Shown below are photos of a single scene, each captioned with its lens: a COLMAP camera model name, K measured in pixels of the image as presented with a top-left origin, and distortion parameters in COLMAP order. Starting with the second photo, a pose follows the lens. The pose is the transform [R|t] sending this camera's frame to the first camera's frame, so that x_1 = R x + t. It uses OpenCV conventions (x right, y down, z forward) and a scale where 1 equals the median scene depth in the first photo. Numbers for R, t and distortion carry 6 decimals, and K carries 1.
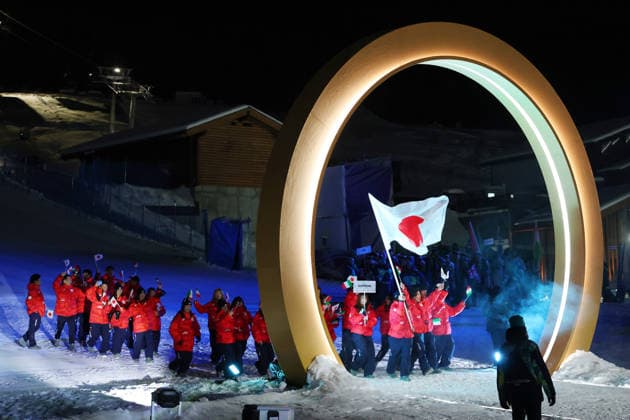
lens RADIAL K [[1328.3, 0, 311.5], [0, 1328.3, 196.5], [0, 0, 1]] dist [0.277222, -0.040969]
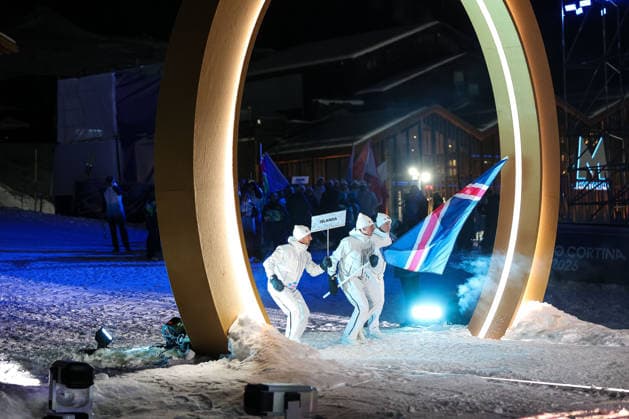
lens RADIAL K [[1628.9, 0, 314.5], [0, 1628.9, 209.5], [0, 0, 1]] dist [-0.040276, 0.118721]
pose [[0.982485, -0.000541, 0.186342, -0.119197], [-0.009464, 0.998560, 0.052798, 0.016283], [-0.186102, -0.053636, 0.981065, 0.132077]]
